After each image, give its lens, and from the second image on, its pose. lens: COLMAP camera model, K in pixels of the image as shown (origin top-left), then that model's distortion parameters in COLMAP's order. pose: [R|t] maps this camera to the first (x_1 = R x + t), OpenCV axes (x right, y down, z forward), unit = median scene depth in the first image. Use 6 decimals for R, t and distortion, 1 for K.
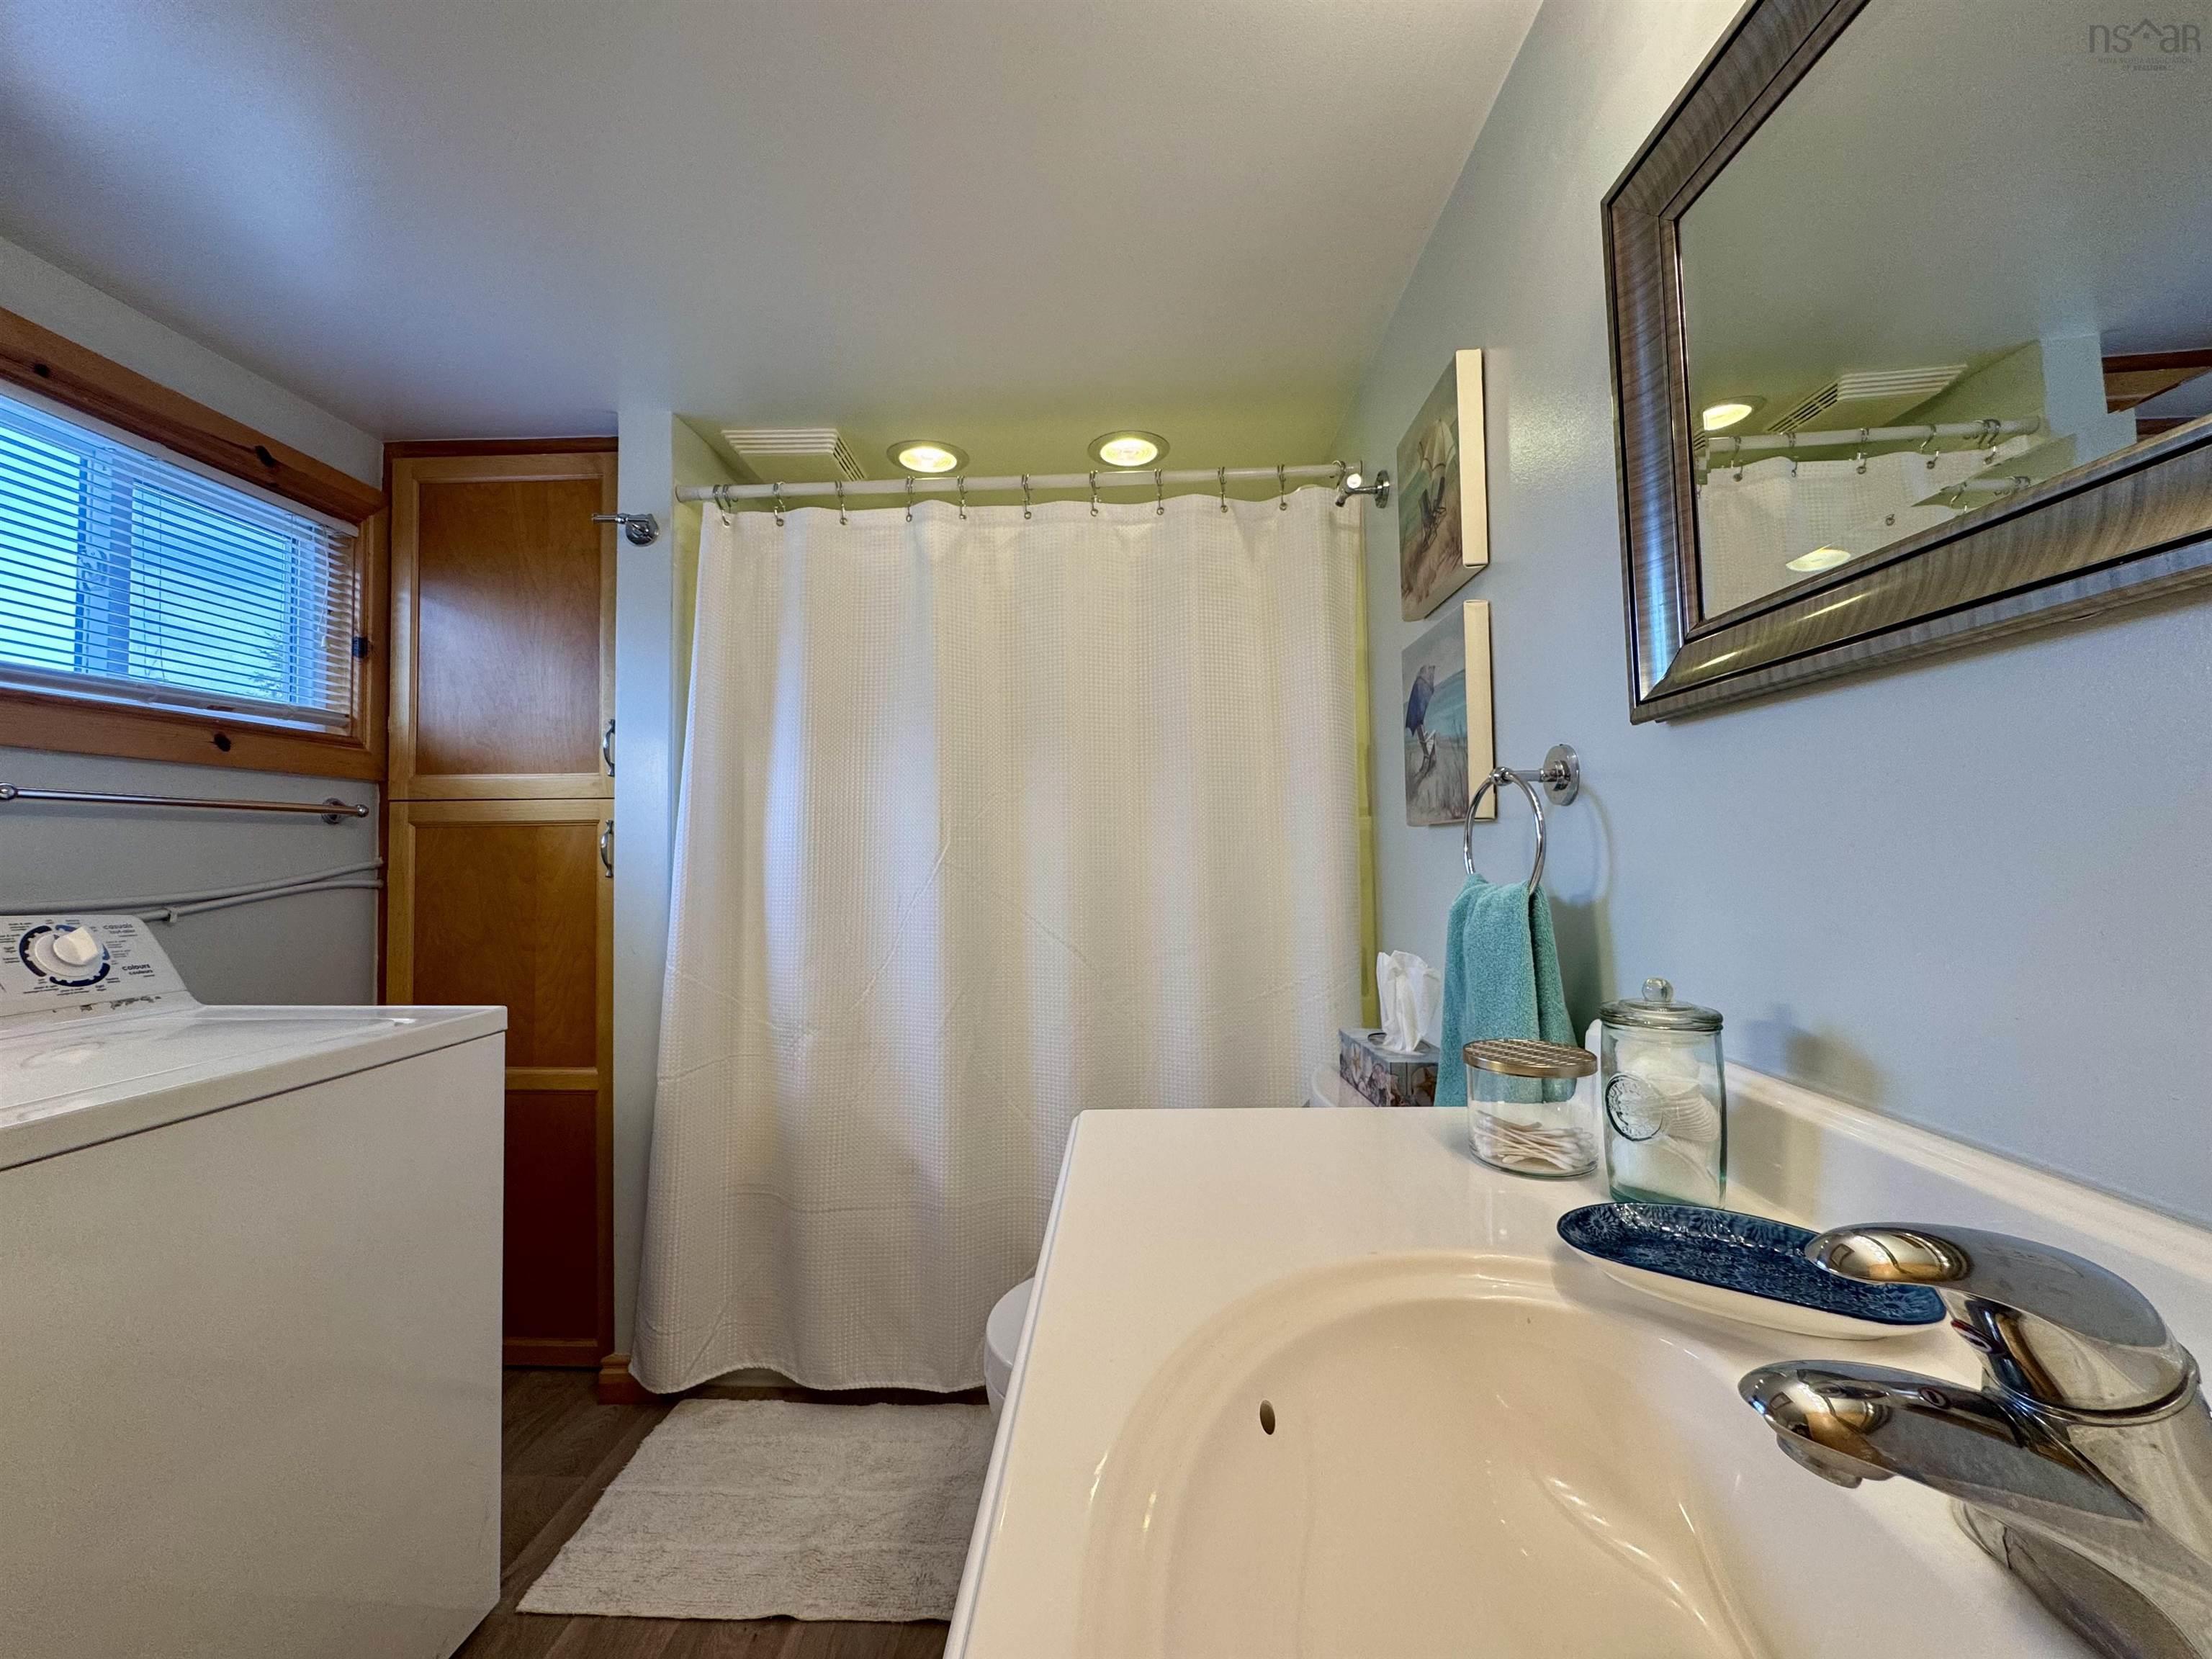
lens RADIAL K [[883.7, 0, 1102.3], [0, 883.7, 820.1], [0, 0, 1]] dist [0.001862, 0.000548]
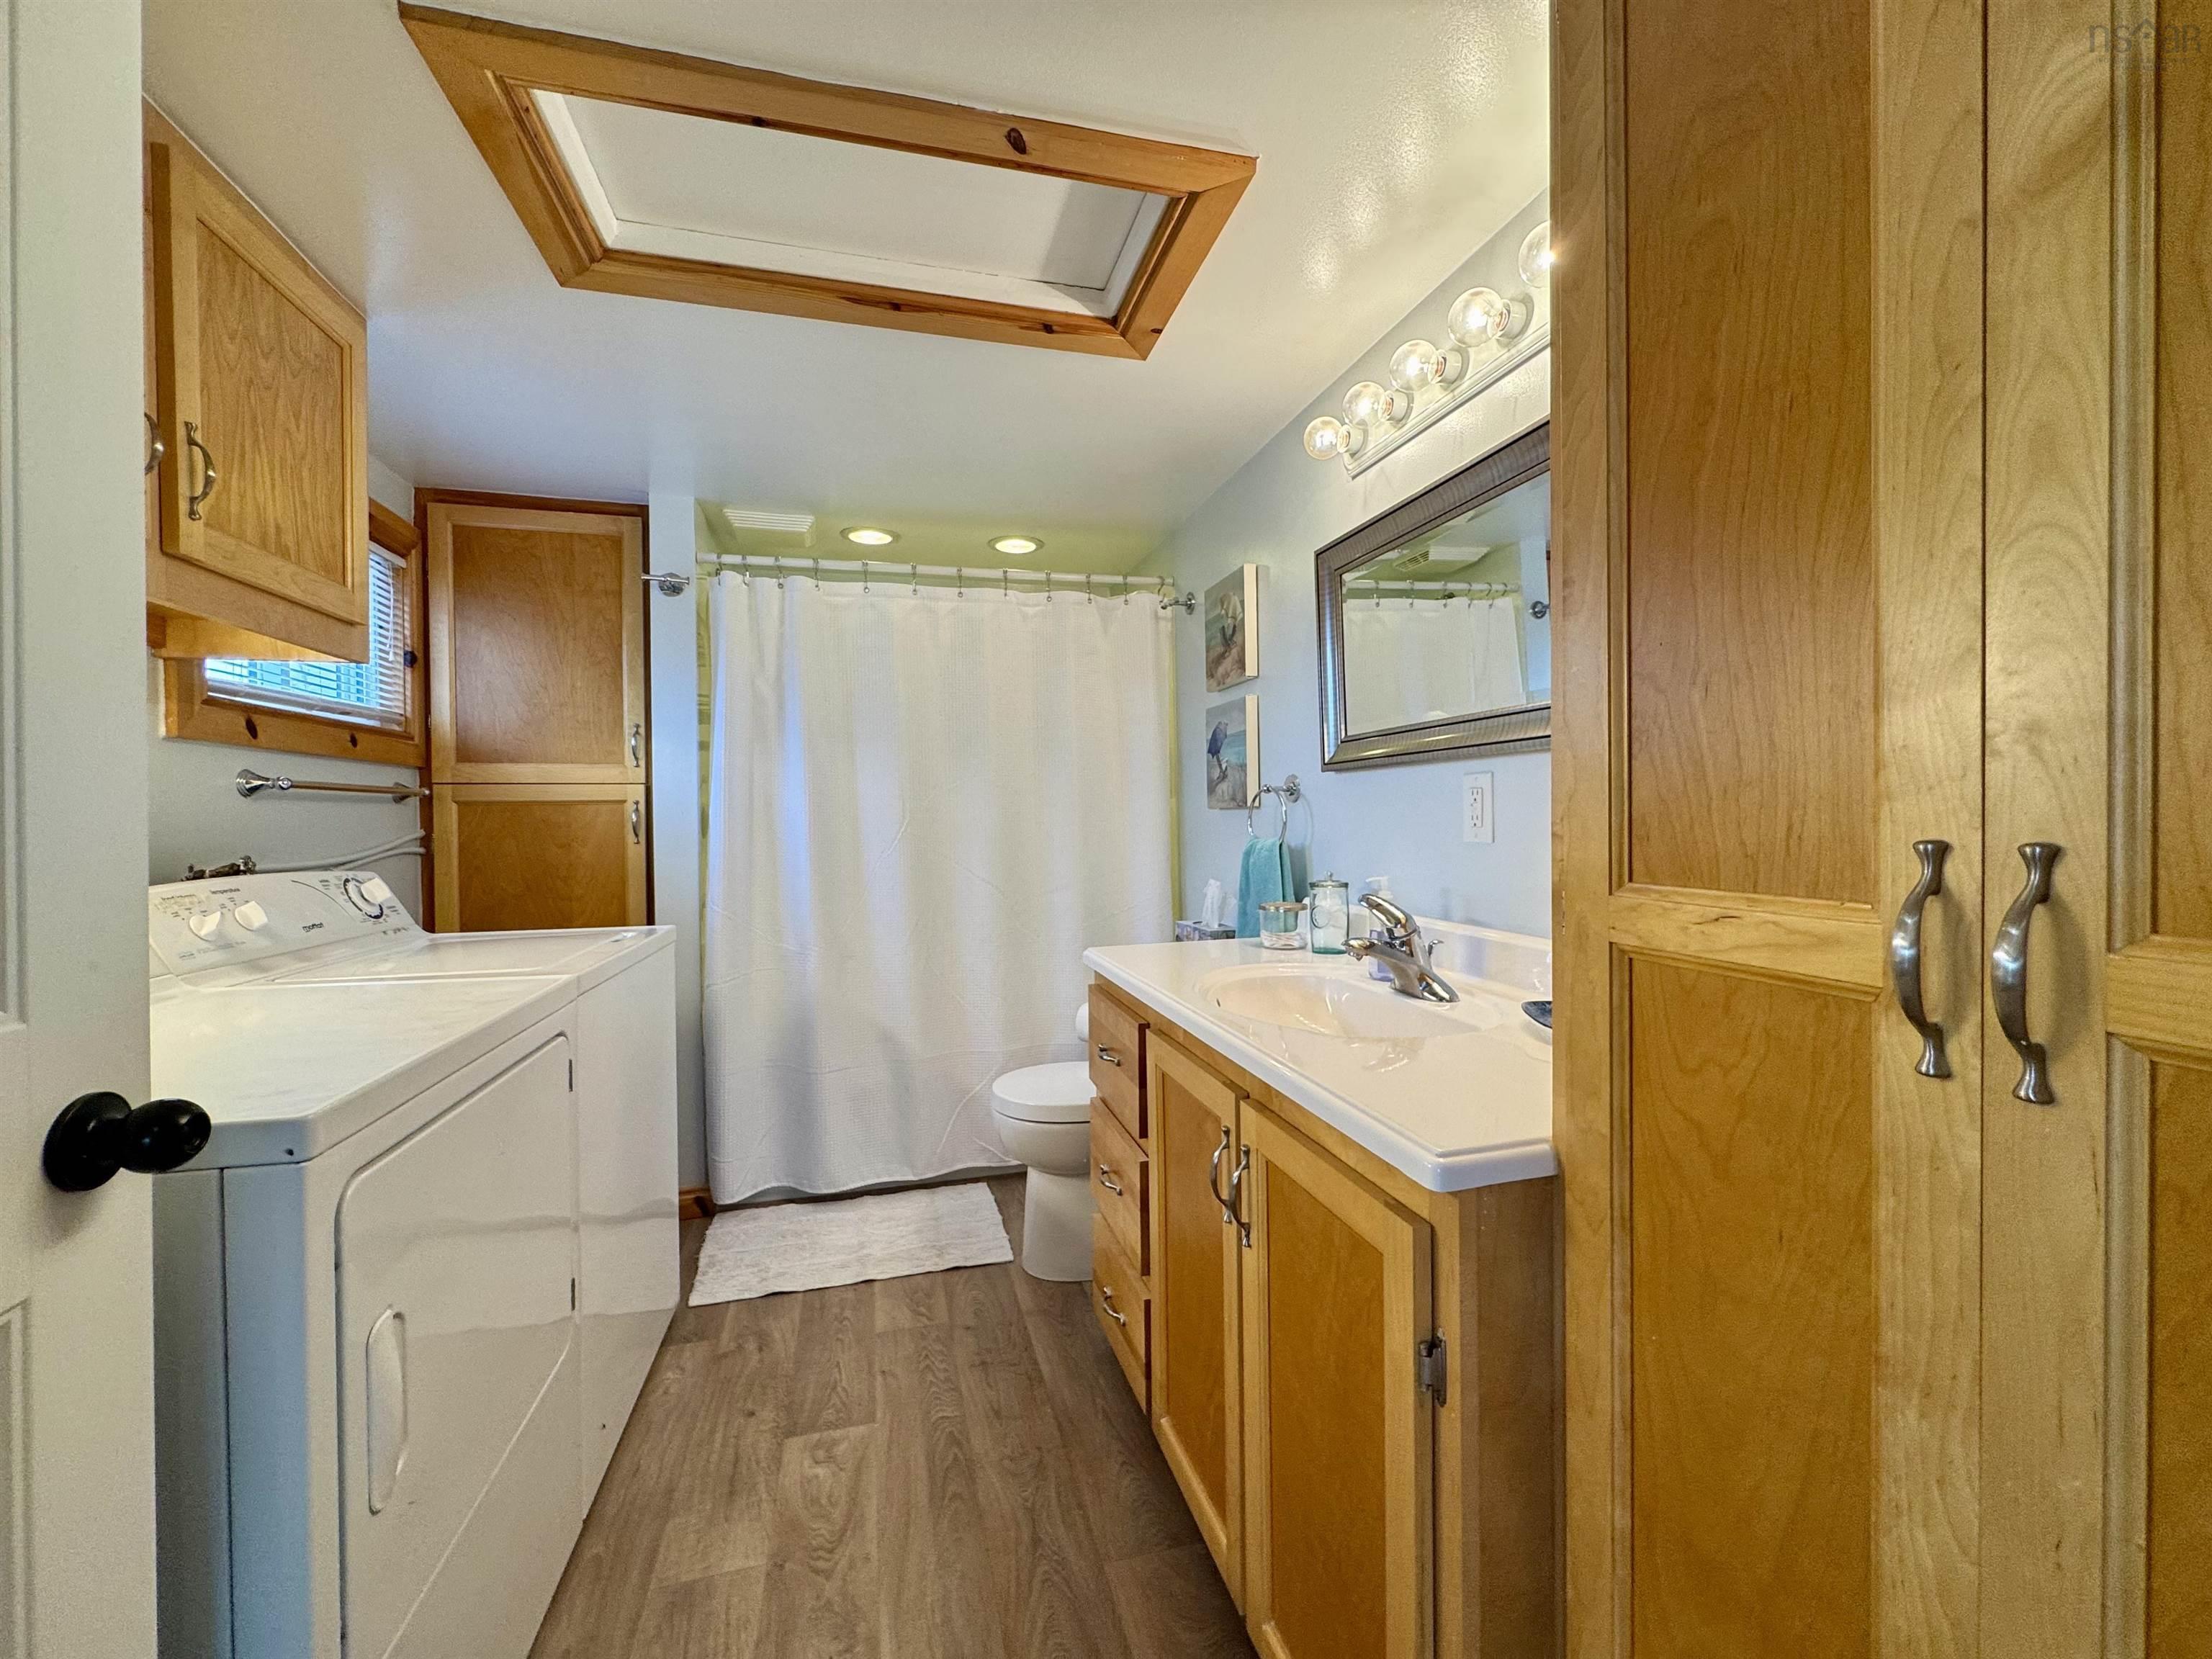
lens RADIAL K [[888.4, 0, 1101.9], [0, 888.4, 821.0], [0, 0, 1]] dist [-0.001680, -0.000414]
pose [[0.954666, -0.002563, 0.297668, -0.304320], [-0.008871, 0.999274, 0.037053, -0.025927], [-0.297547, -0.038014, 0.953950, -0.498911]]
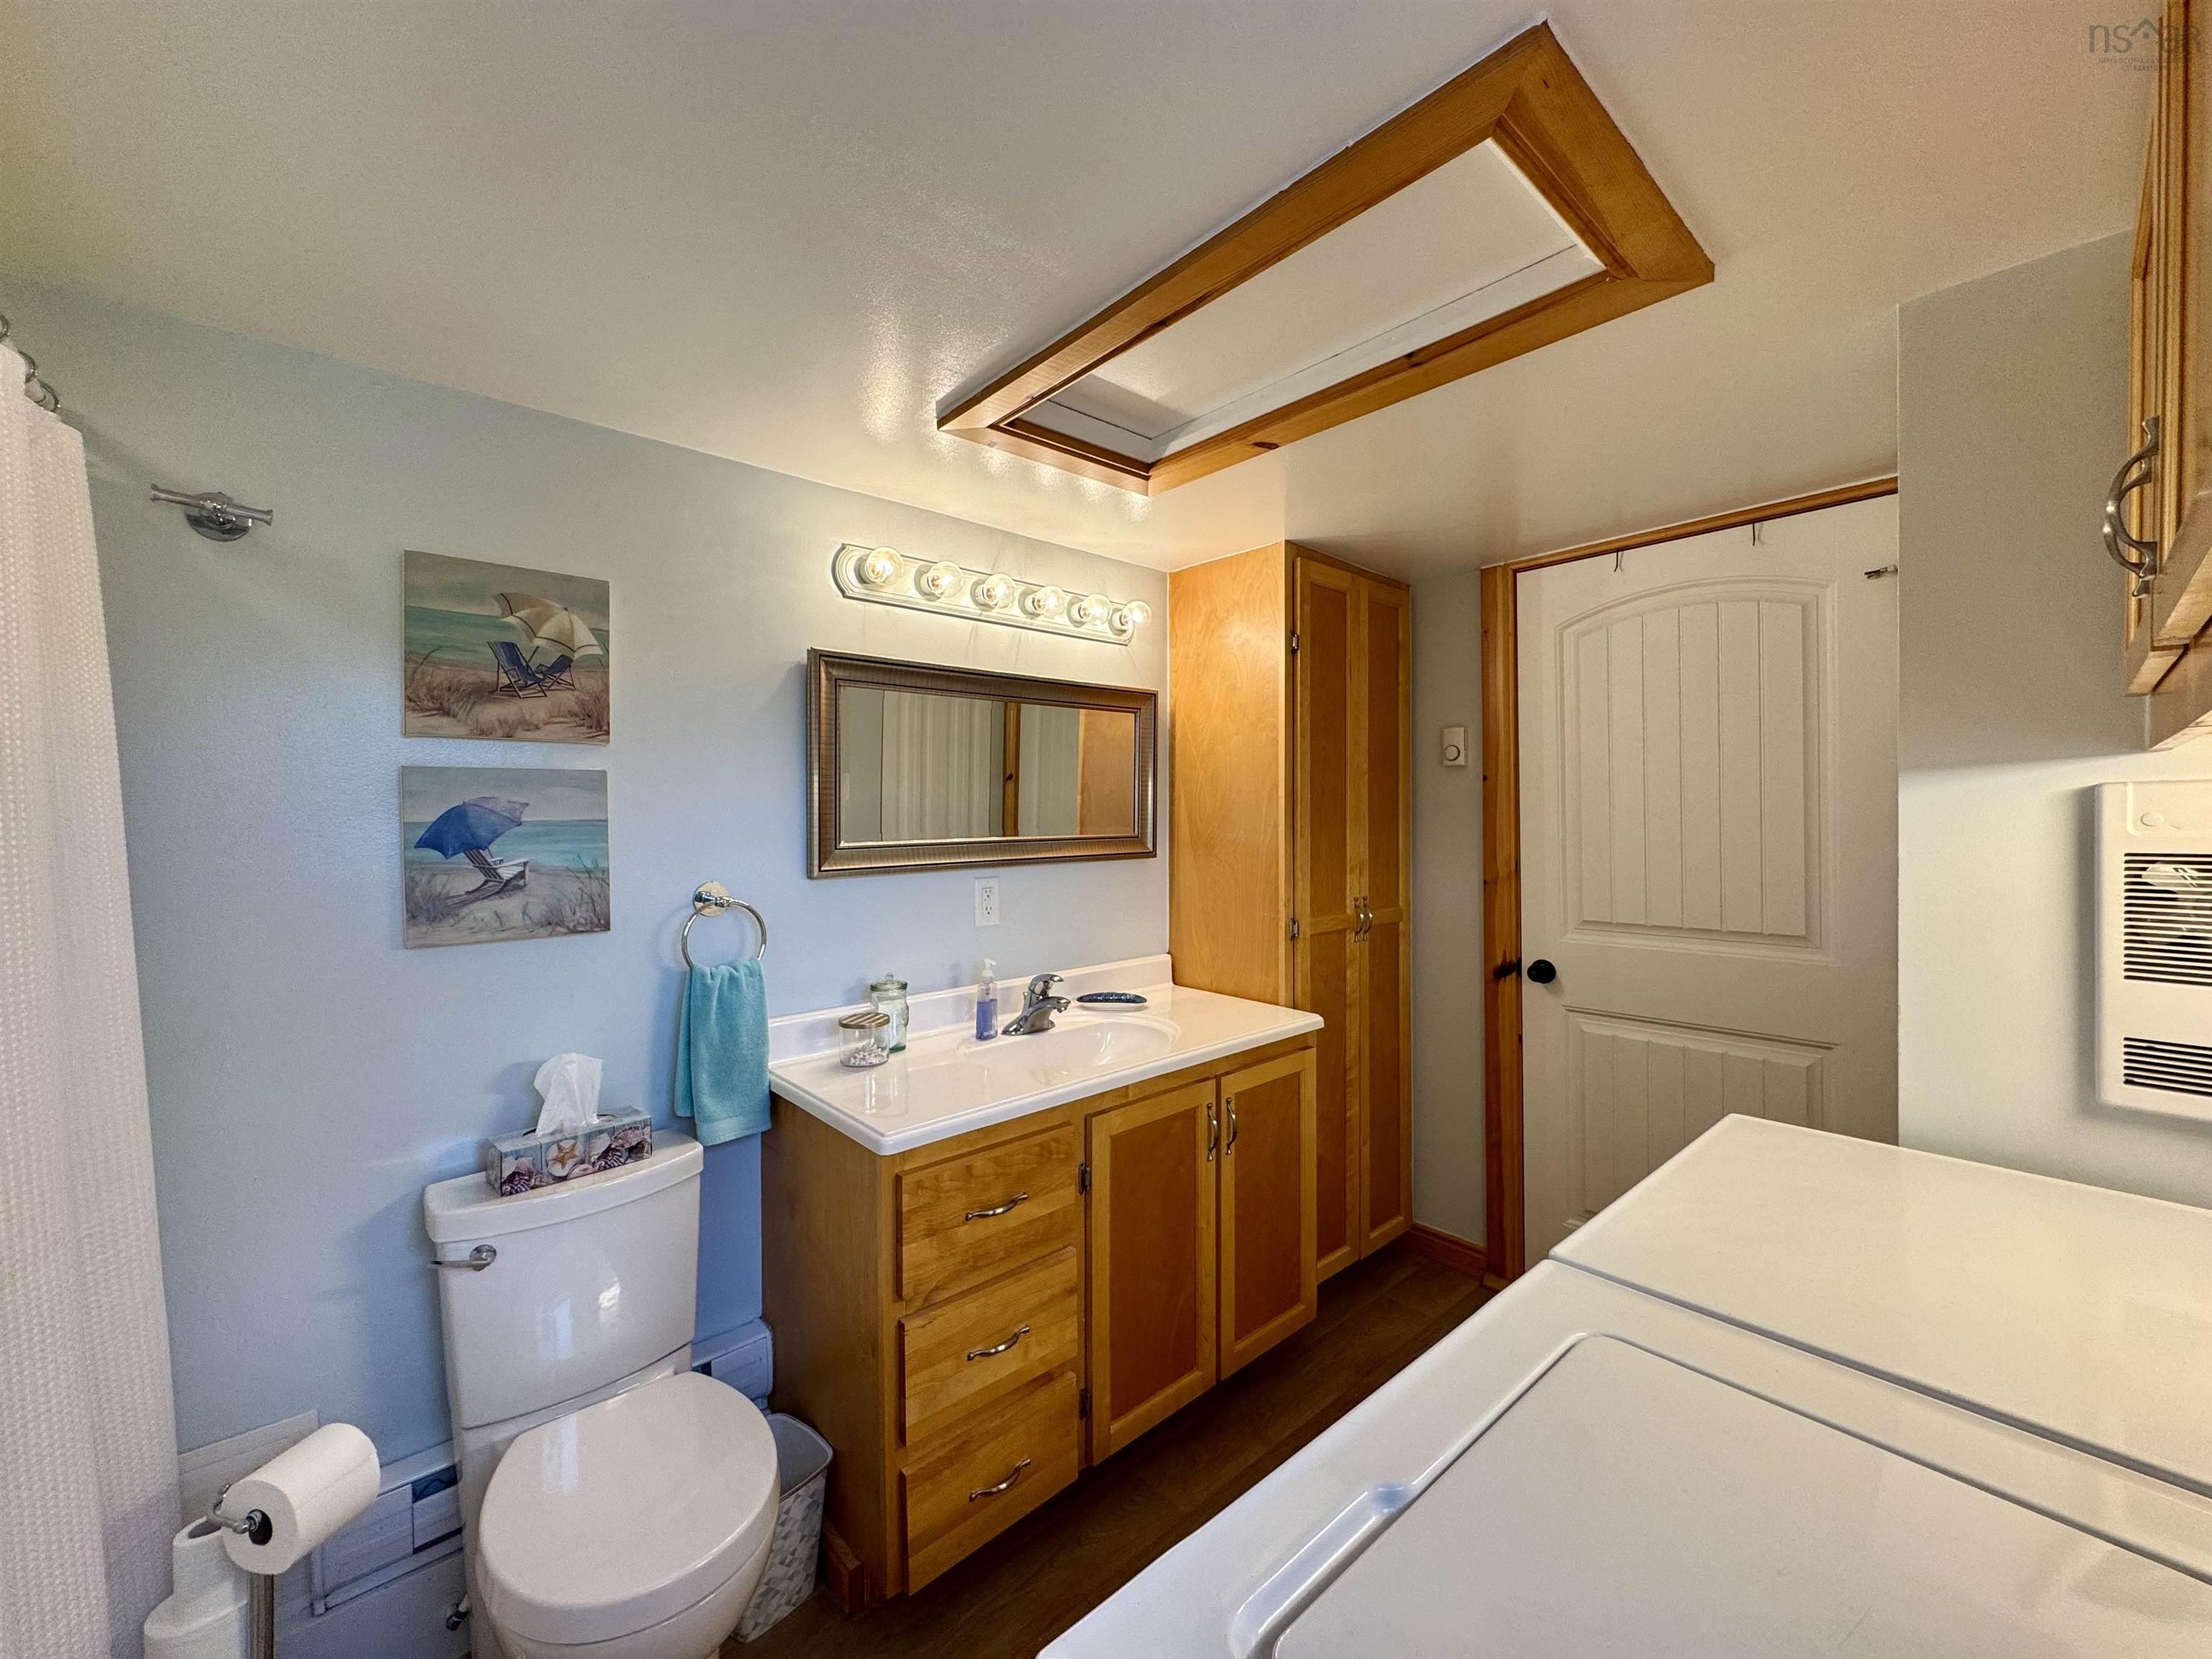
lens RADIAL K [[888.4, 0, 1101.9], [0, 888.4, 821.0], [0, 0, 1]] dist [-0.001680, -0.000414]
pose [[-0.699369, 0.008855, 0.714706, -0.689553], [-0.010162, 0.999699, -0.022331, -0.094166], [-0.714688, -0.022881, -0.699069, 0.897386]]
